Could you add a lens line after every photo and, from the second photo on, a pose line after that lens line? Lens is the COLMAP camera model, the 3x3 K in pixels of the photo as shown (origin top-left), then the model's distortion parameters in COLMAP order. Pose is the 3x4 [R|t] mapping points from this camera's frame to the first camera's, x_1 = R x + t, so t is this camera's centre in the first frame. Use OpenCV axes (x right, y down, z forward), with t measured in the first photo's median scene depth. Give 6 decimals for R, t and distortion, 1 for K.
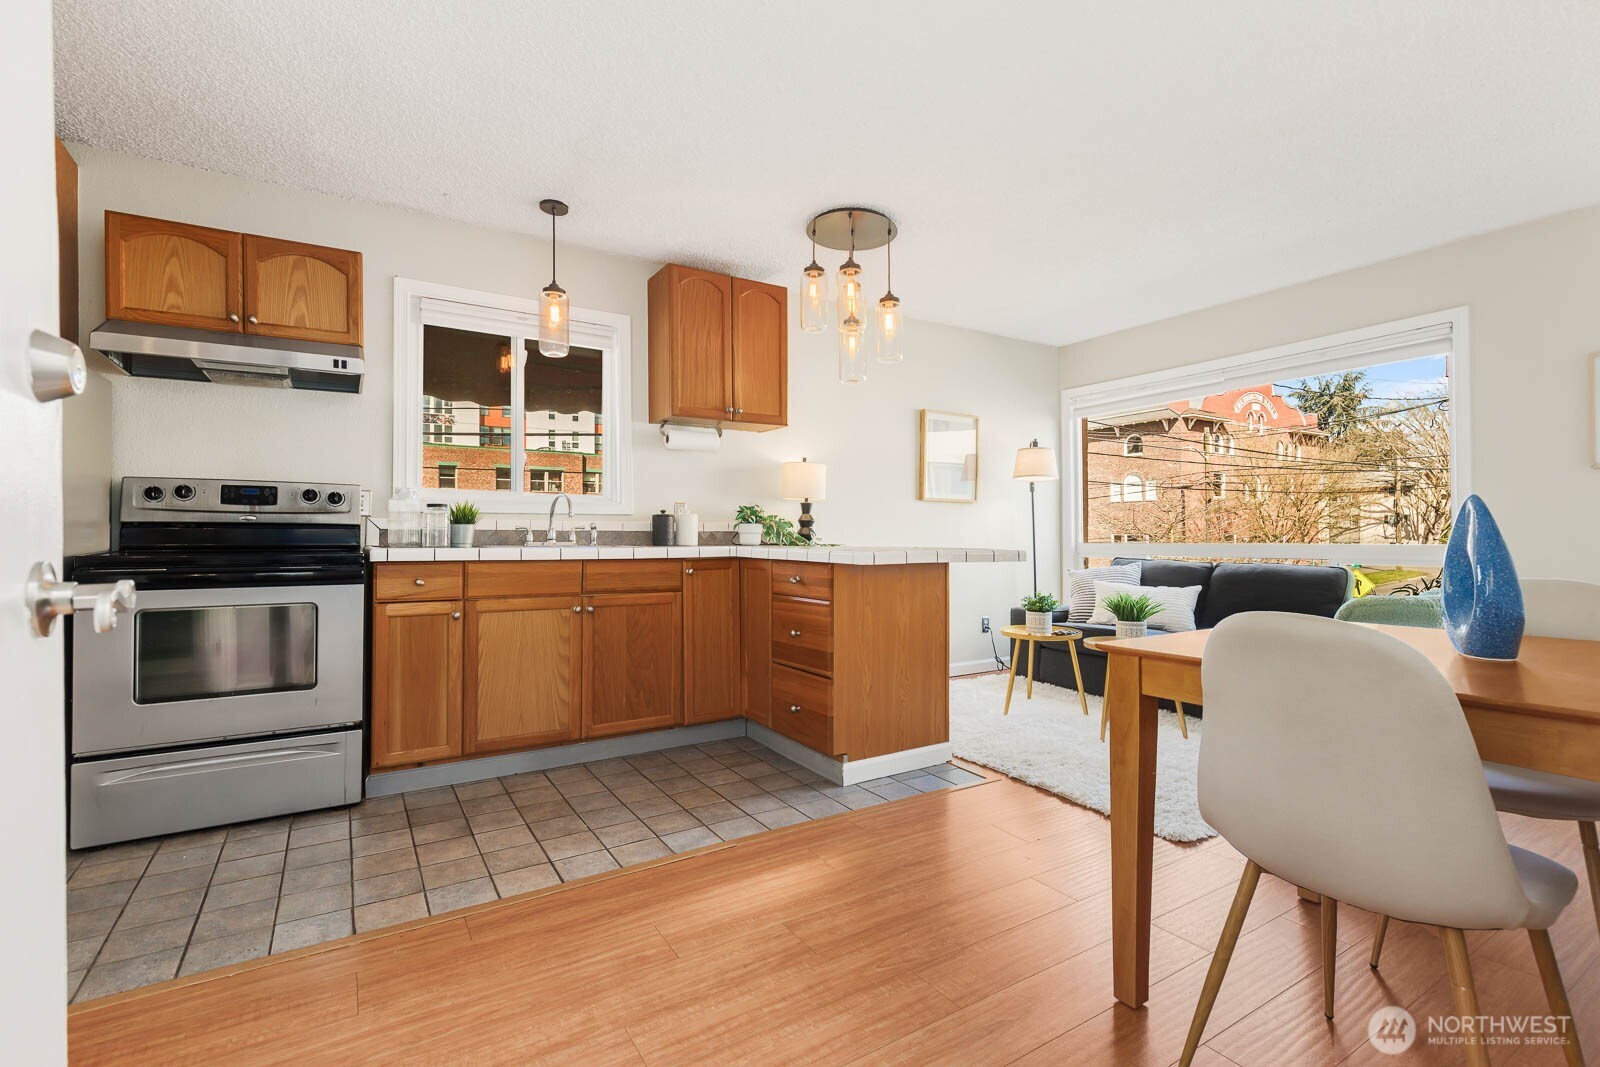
lens RADIAL K [[741.8, 0, 800.0], [0, 741.8, 533.5], [0, 0, 1]] dist [0.007323, -0.000157]
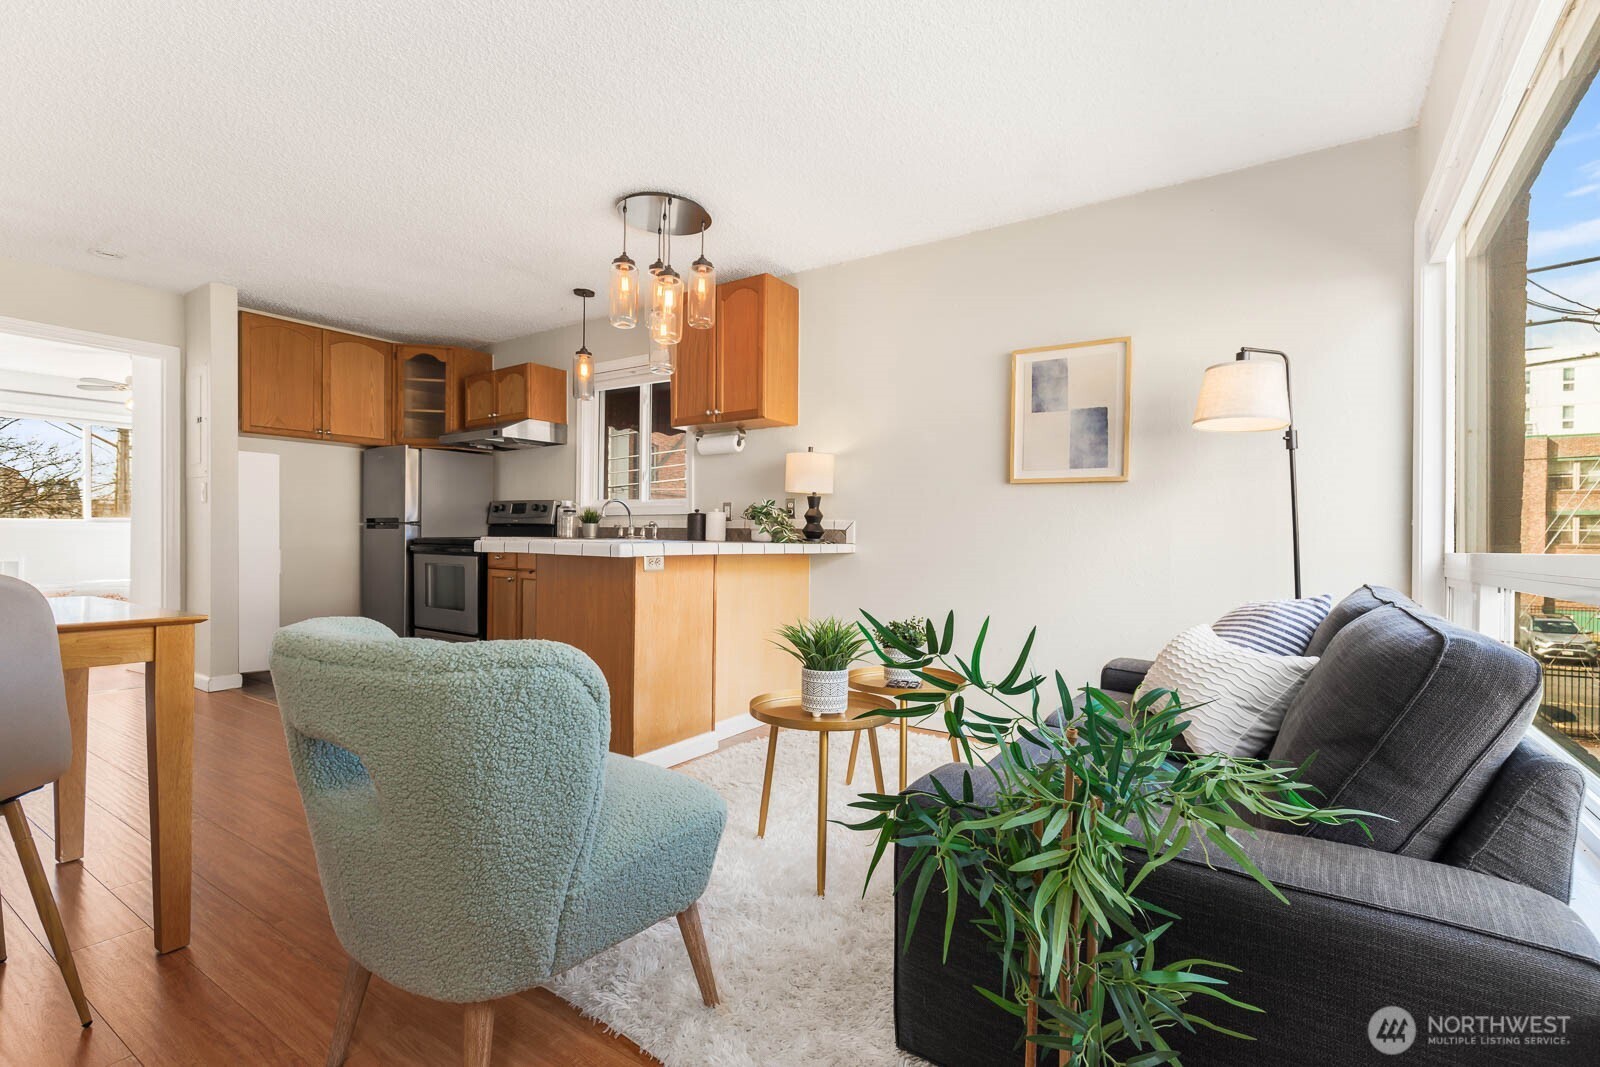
lens RADIAL K [[733.3, 0, 803.1], [0, 733.3, 541.6], [0, 0, 1]] dist [0.002188, 0.000012]
pose [[0.401611, 0.007227, -0.915782, 1.056433], [-0.010378, 0.999941, 0.003340, 0.014620], [0.915752, 0.008163, 0.401662, 0.801166]]
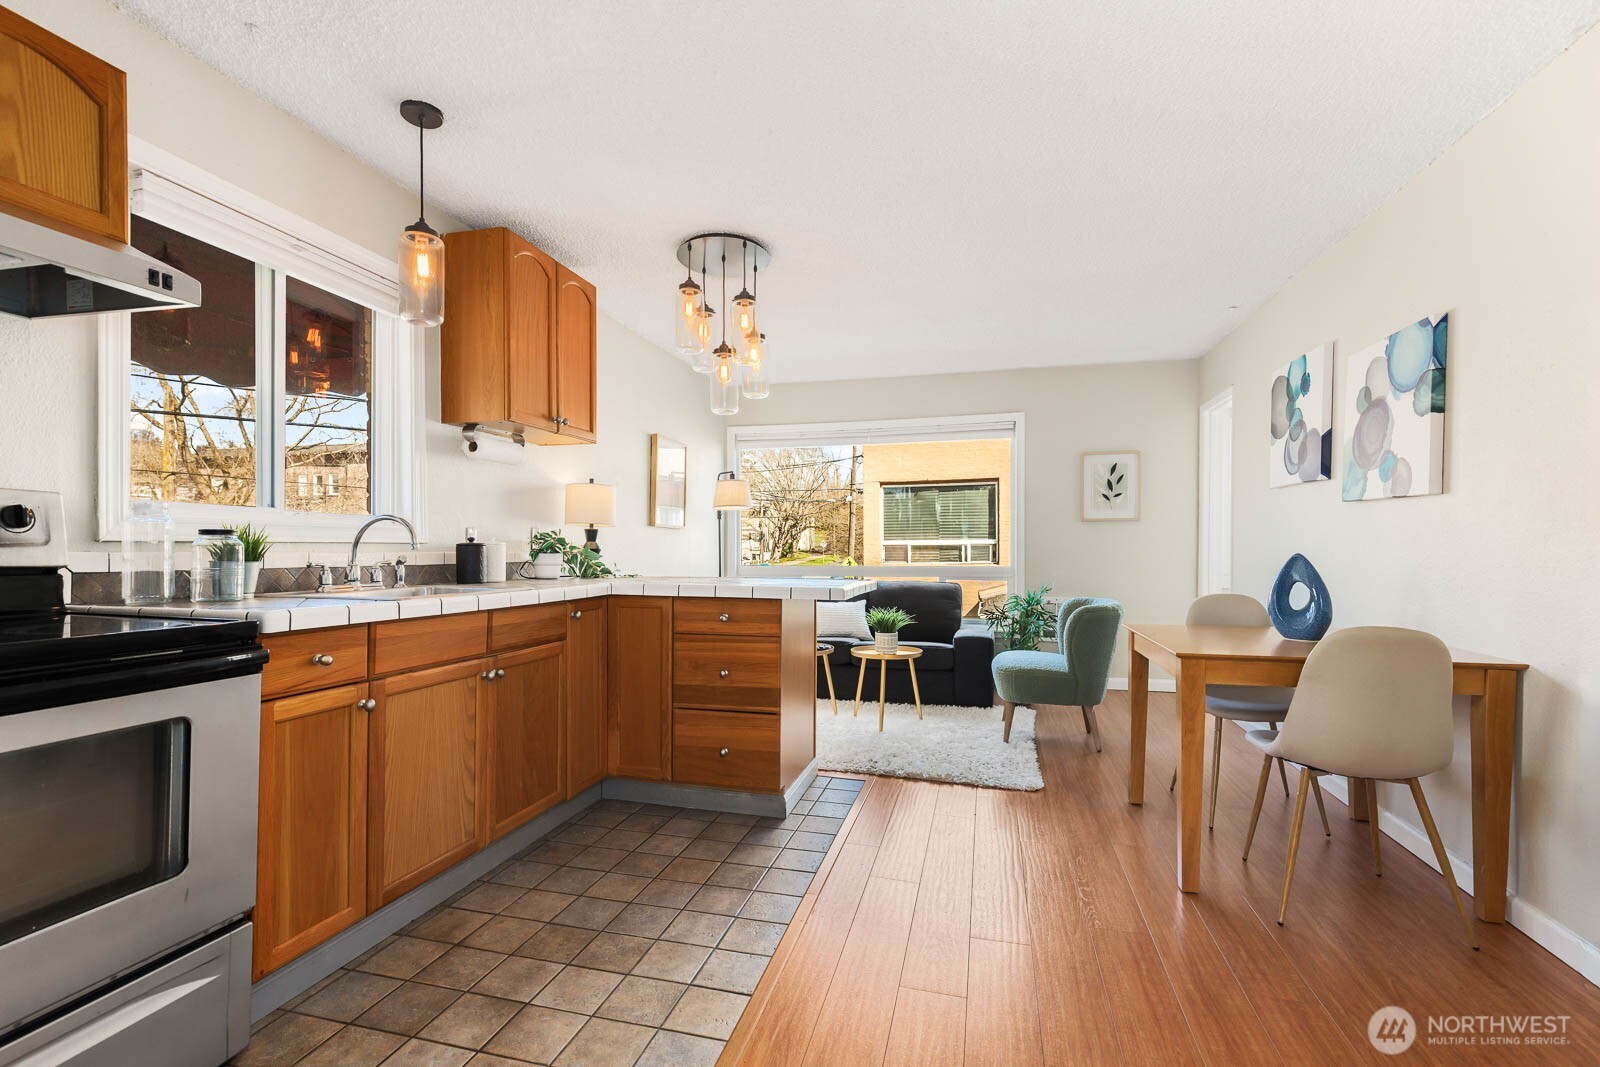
lens RADIAL K [[737.6, 0, 808.8], [0, 737.6, 552.0], [0, 0, 1]] dist [0.009270, -0.000542]
pose [[0.718542, -0.000071, 0.695484, -0.542829], [-0.006764, 0.999952, 0.007091, -0.027823], [-0.695451, -0.009799, 0.718507, 0.220438]]
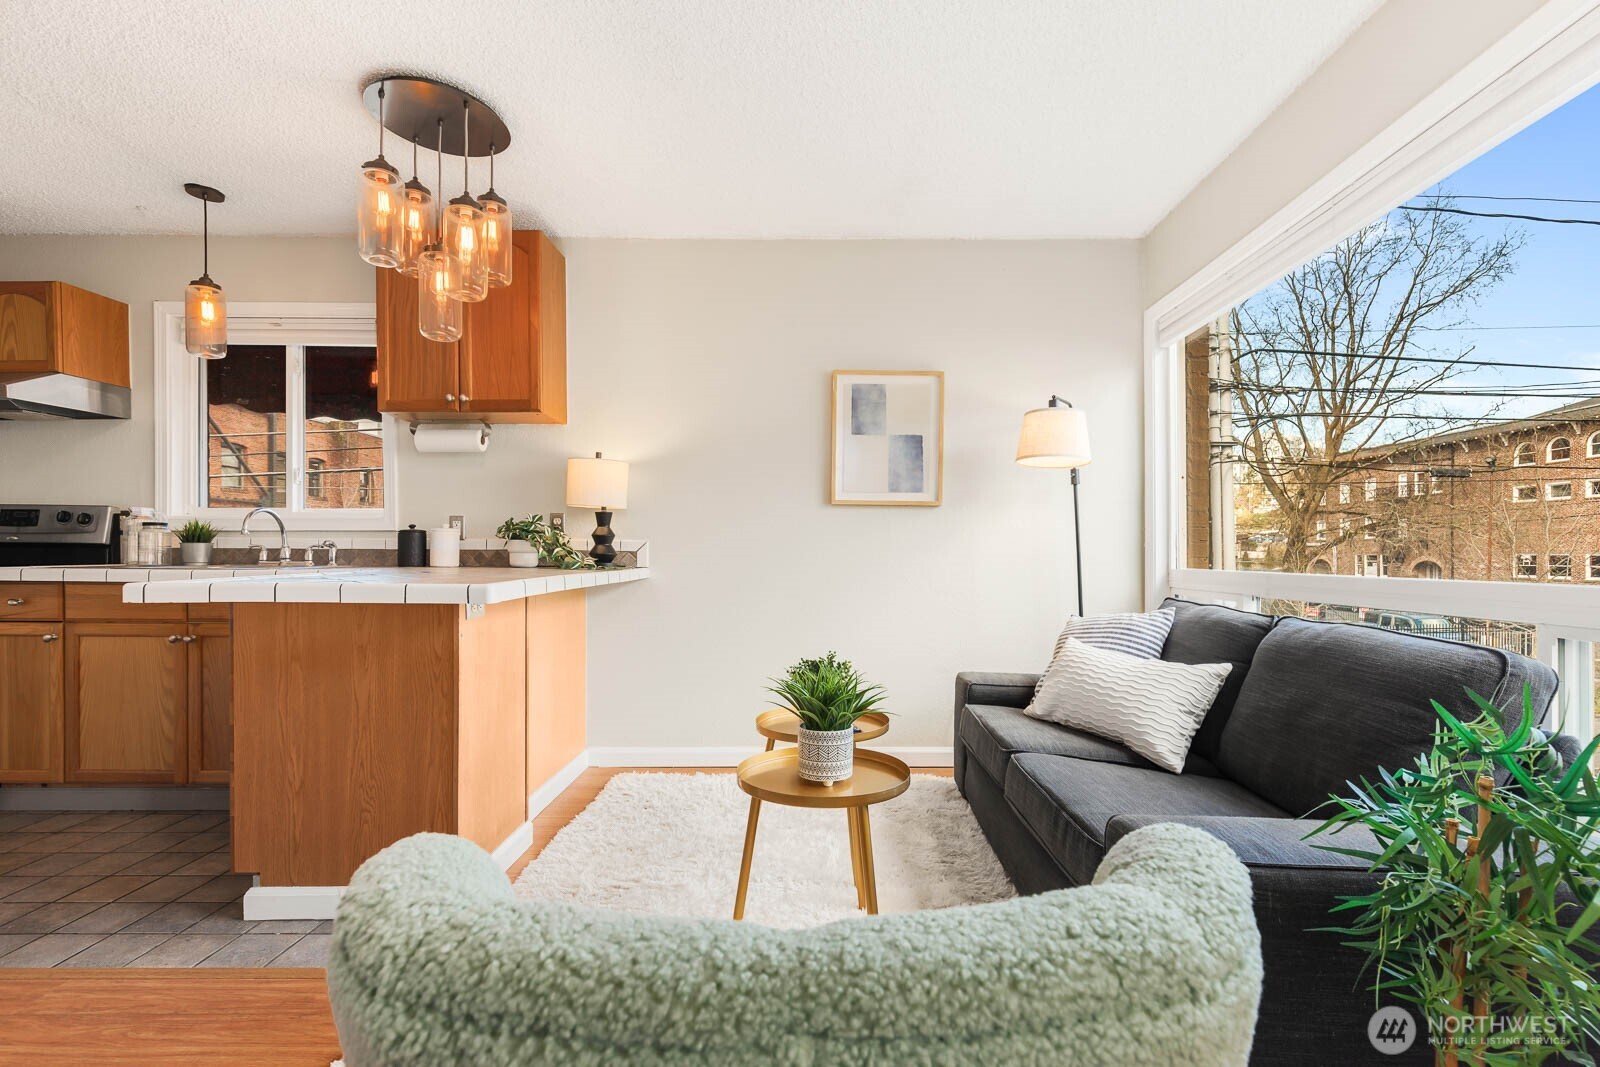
lens RADIAL K [[737.6, 0, 808.8], [0, 737.6, 552.0], [0, 0, 1]] dist [0.009270, -0.000542]
pose [[0.843746, 0.002542, -0.536736, 0.755857], [-0.000523, 0.999992, 0.003913, -0.004368], [0.536742, -0.003020, 0.843741, 0.607048]]
